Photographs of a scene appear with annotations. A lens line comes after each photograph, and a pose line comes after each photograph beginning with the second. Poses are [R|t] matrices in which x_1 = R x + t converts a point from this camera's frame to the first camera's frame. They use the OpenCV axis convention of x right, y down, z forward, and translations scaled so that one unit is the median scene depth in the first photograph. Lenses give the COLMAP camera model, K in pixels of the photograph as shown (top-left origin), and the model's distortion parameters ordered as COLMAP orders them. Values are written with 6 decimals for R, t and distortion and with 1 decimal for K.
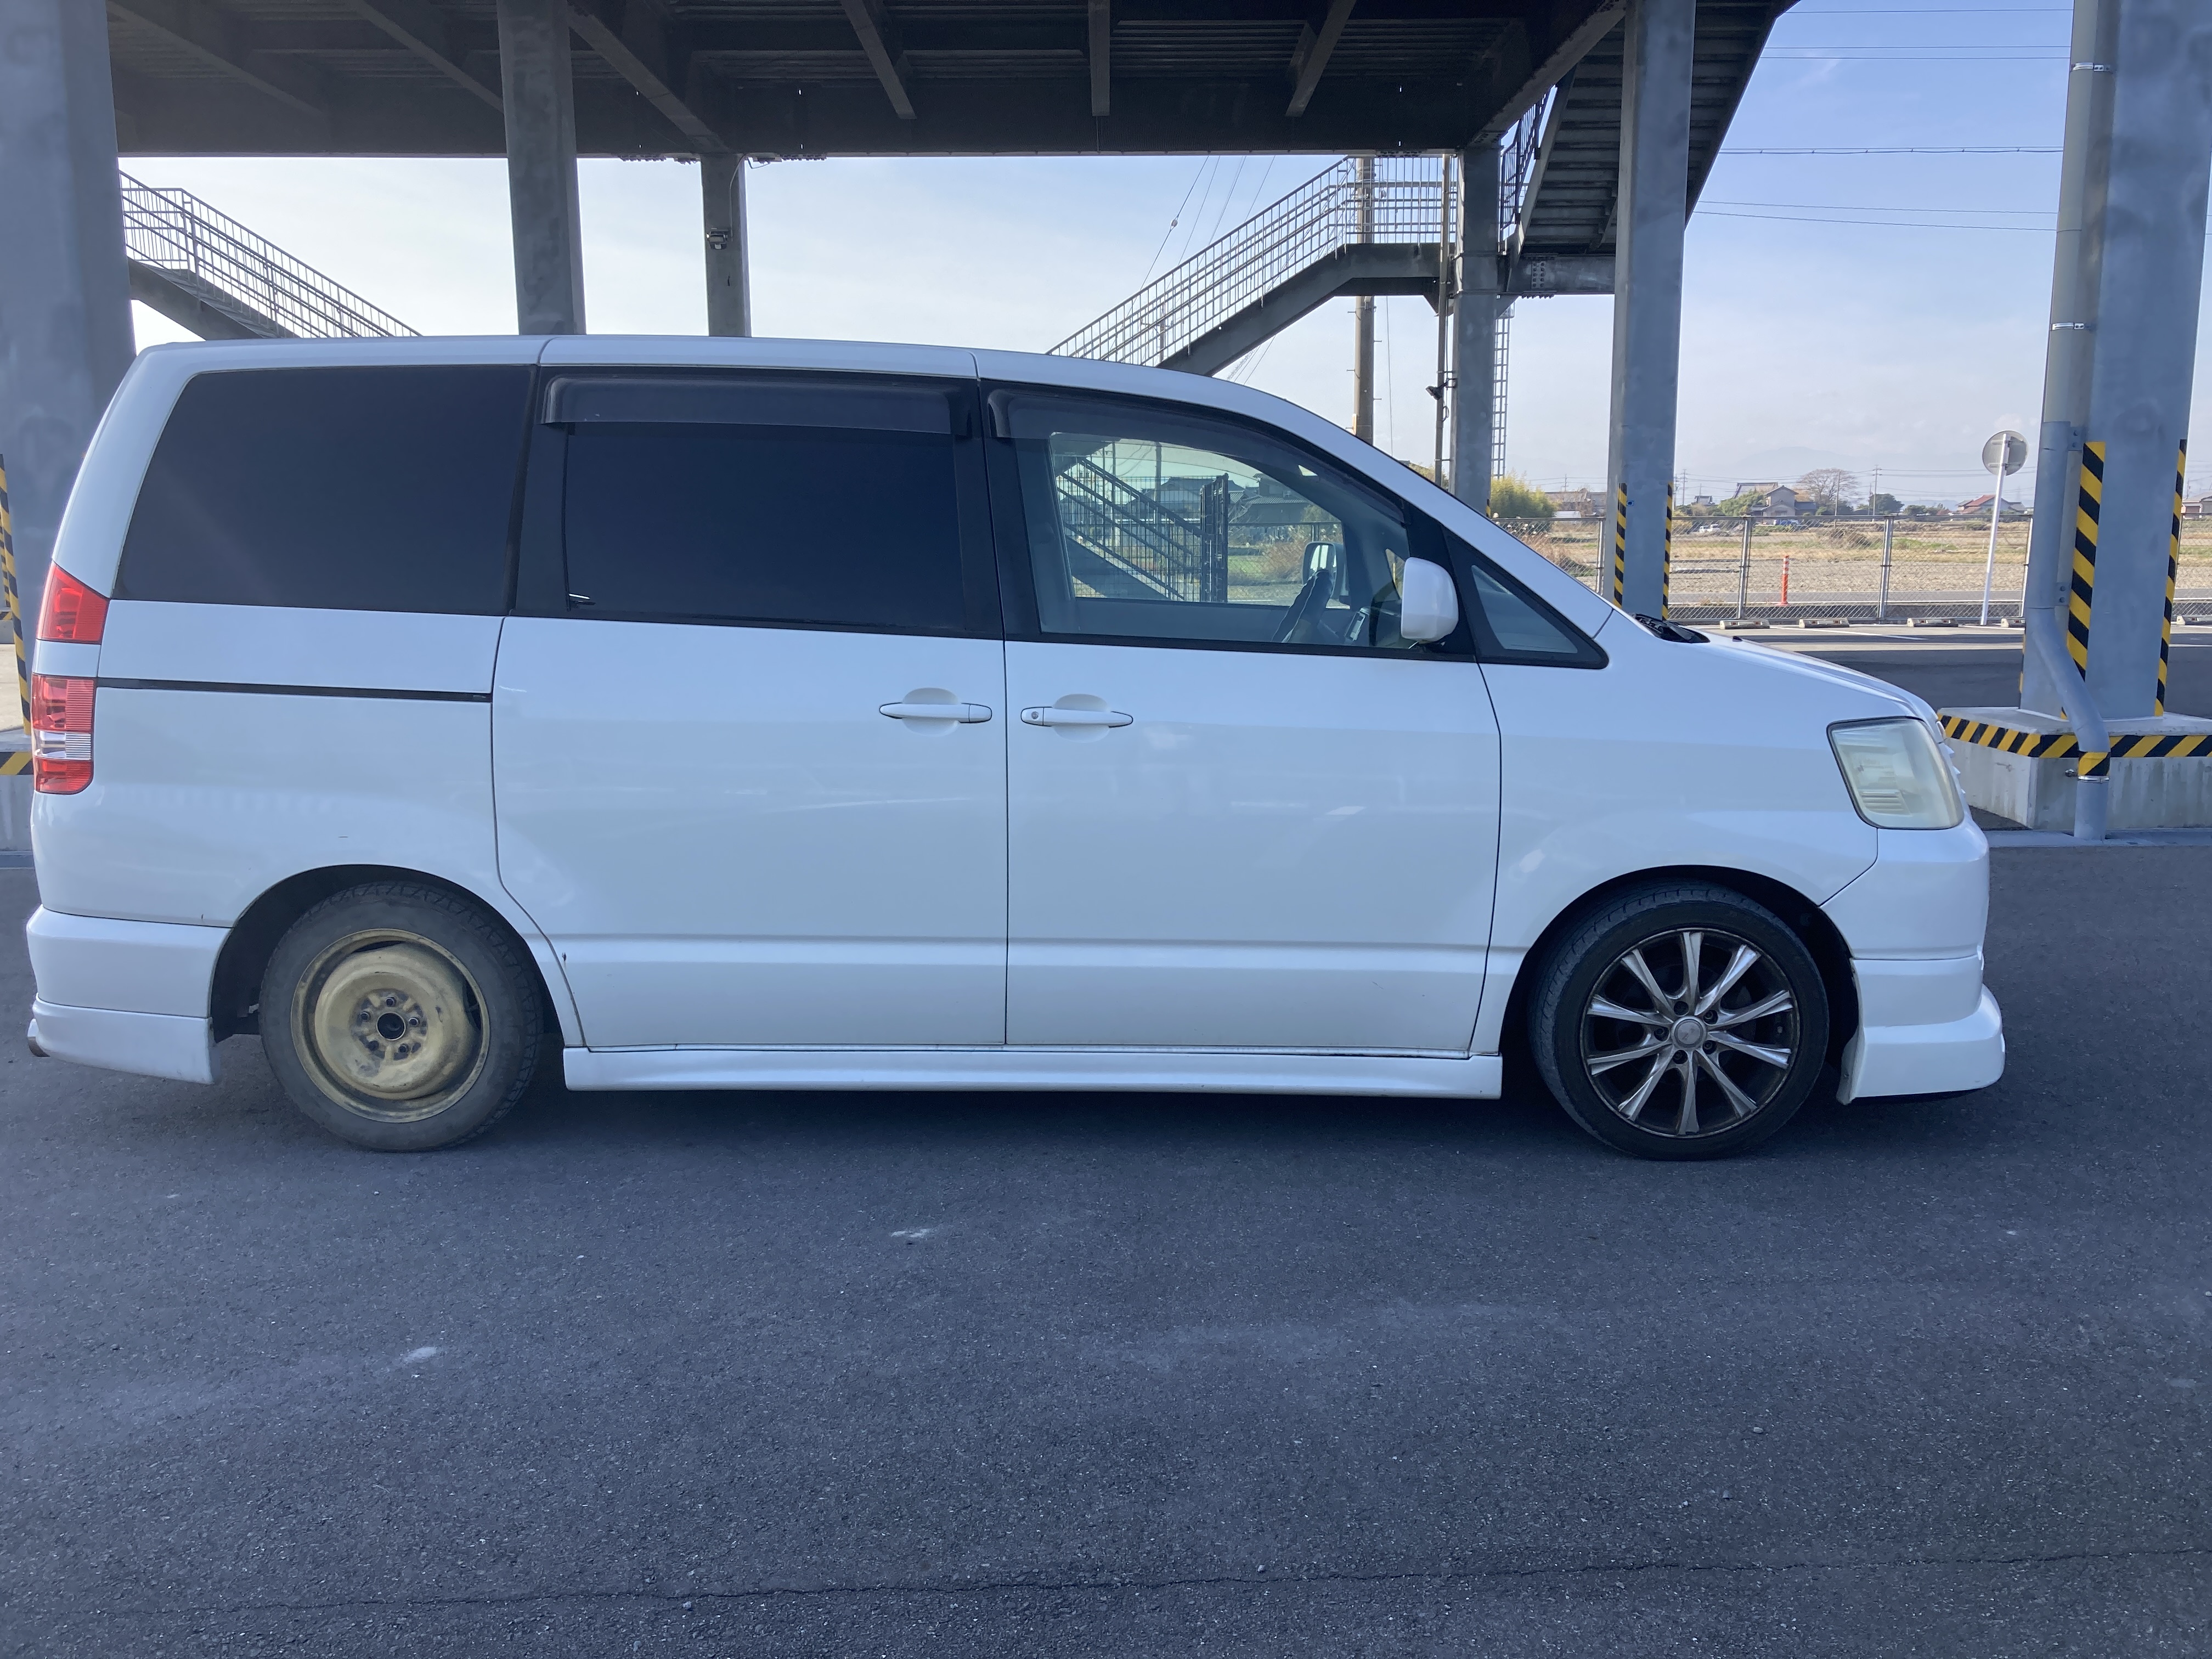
lens RADIAL K [[1826.5, 0, 1101.1], [0, 1826.5, 789.9], [0, 0, 1]] dist [-0.005599, -0.002090]
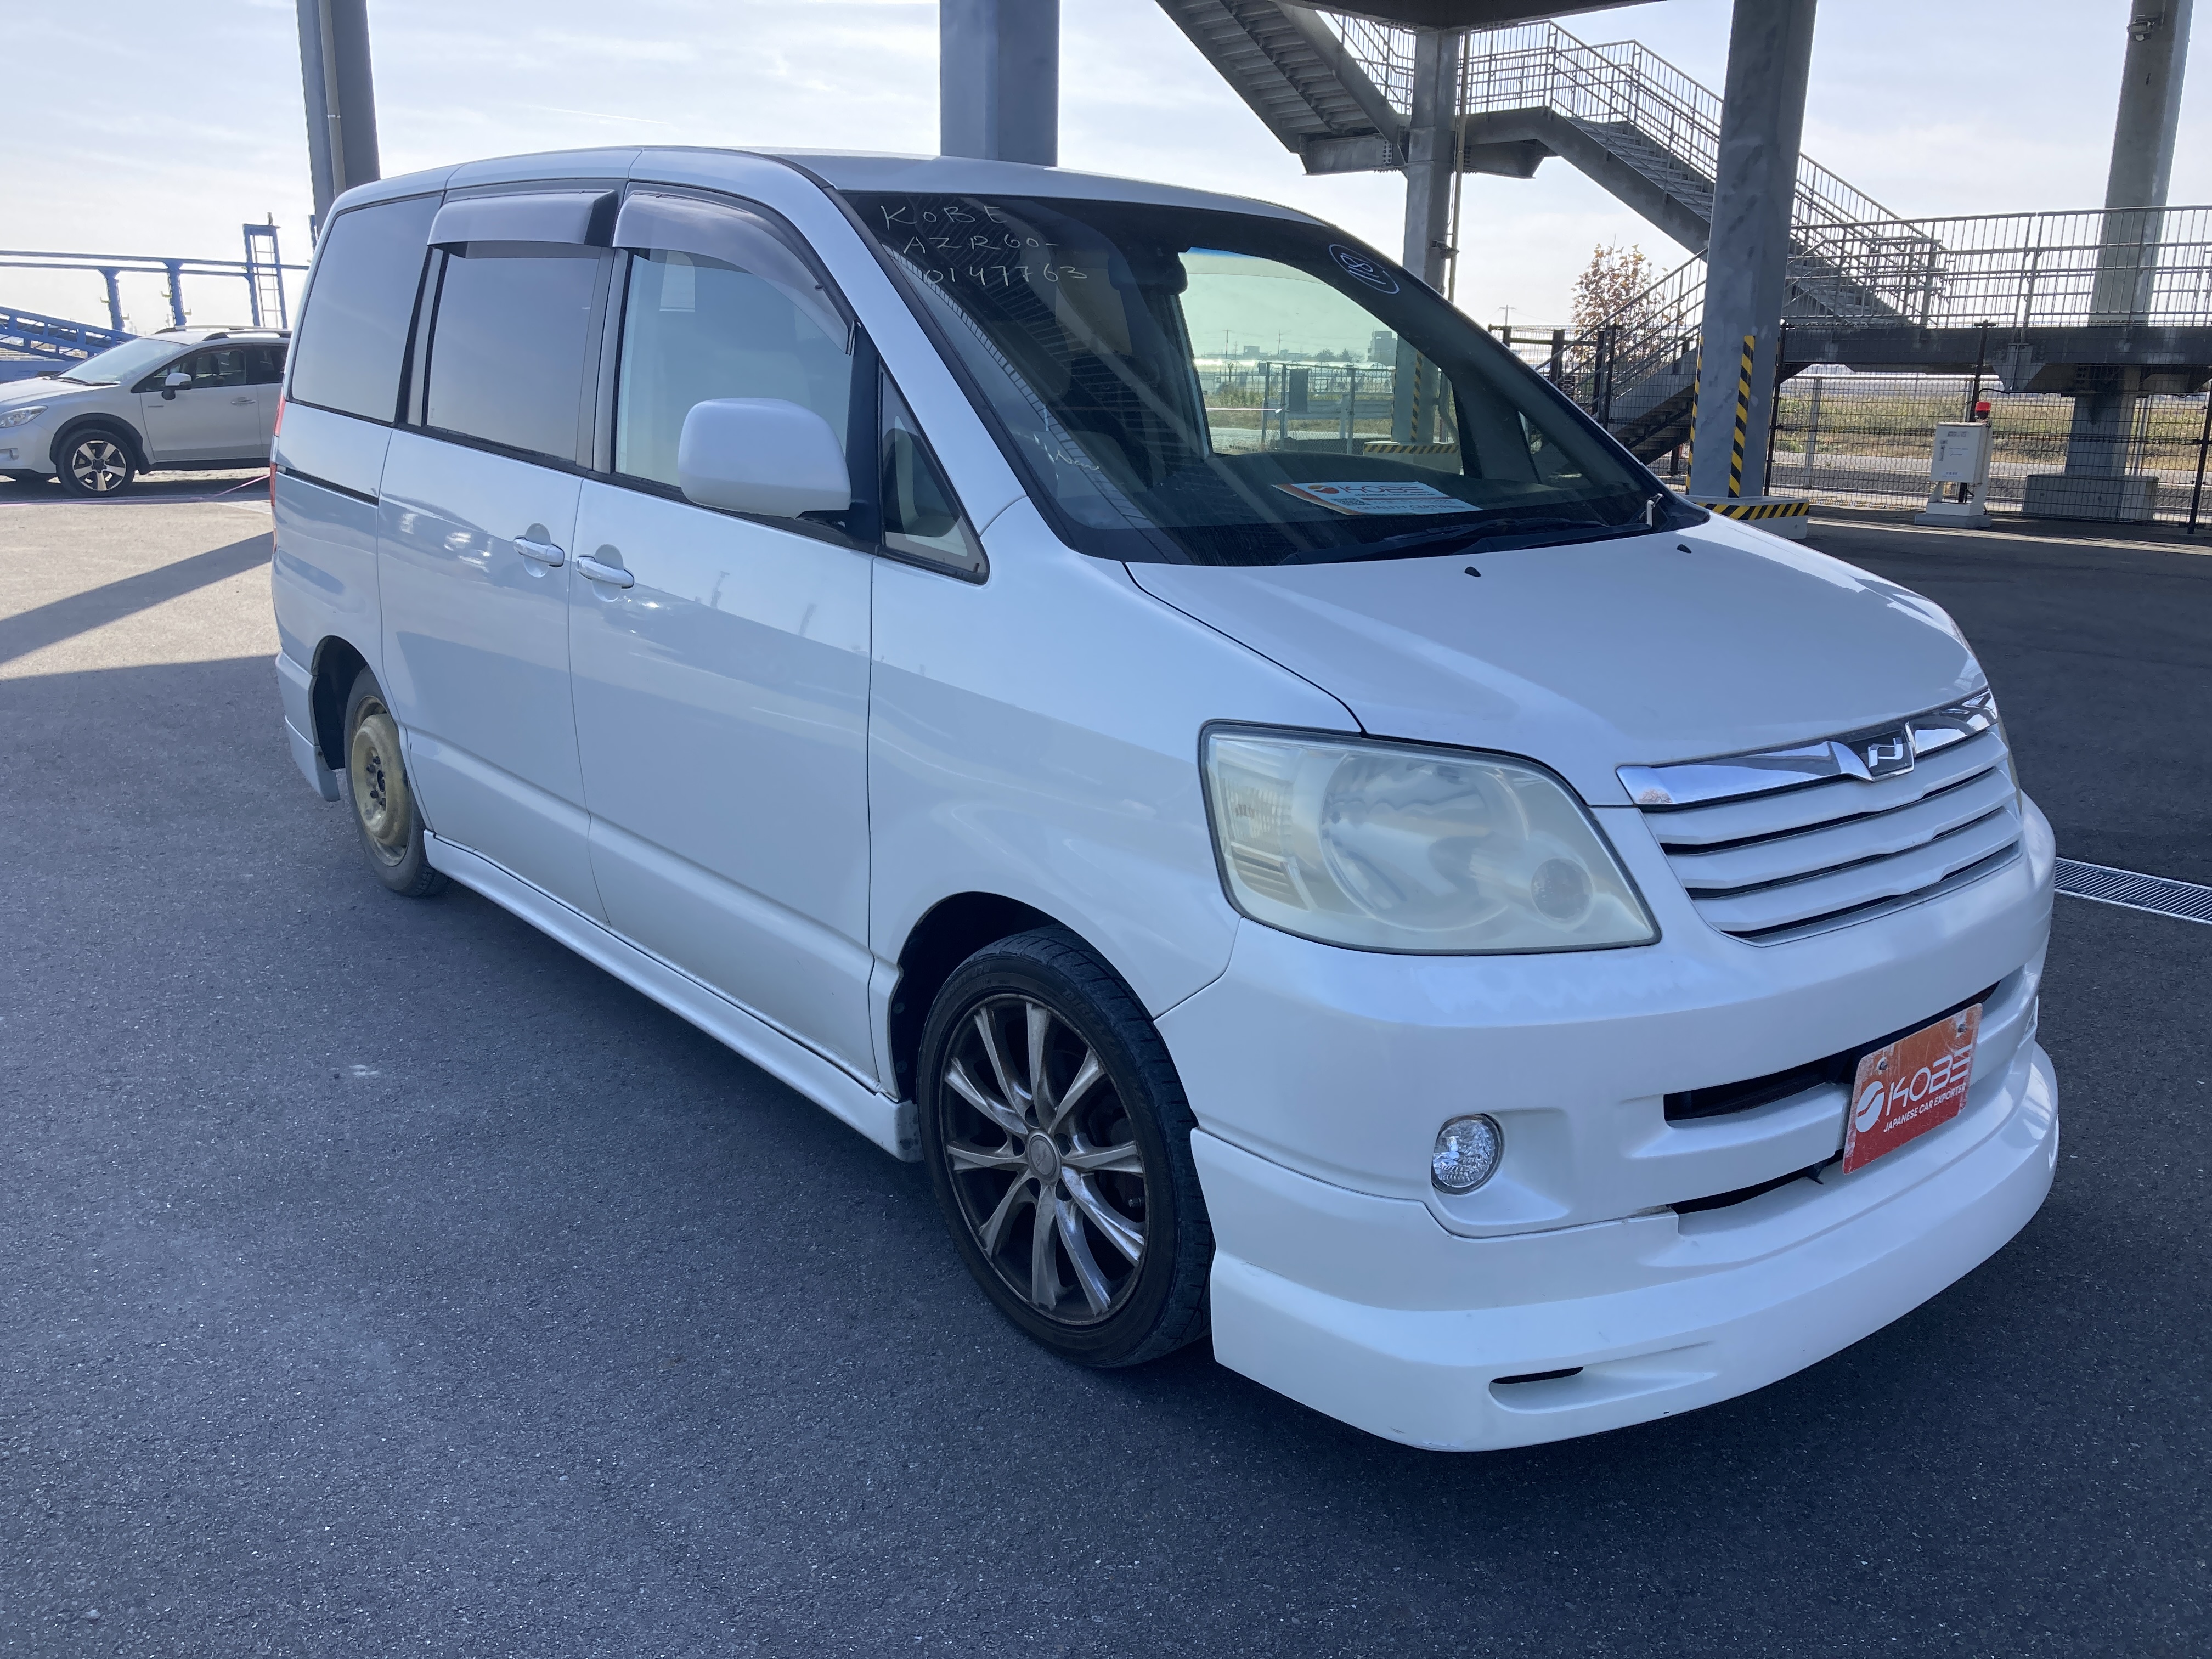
lens RADIAL K [[1826.5, 0, 1101.1], [0, 1826.5, 789.9], [0, 0, 1]] dist [-0.005599, -0.002090]
pose [[0.686975, 0.195451, -0.699903, 0.772127], [-0.143811, 0.980668, 0.132700, -0.085579], [0.712309, 0.009492, 0.701802, 0.559323]]
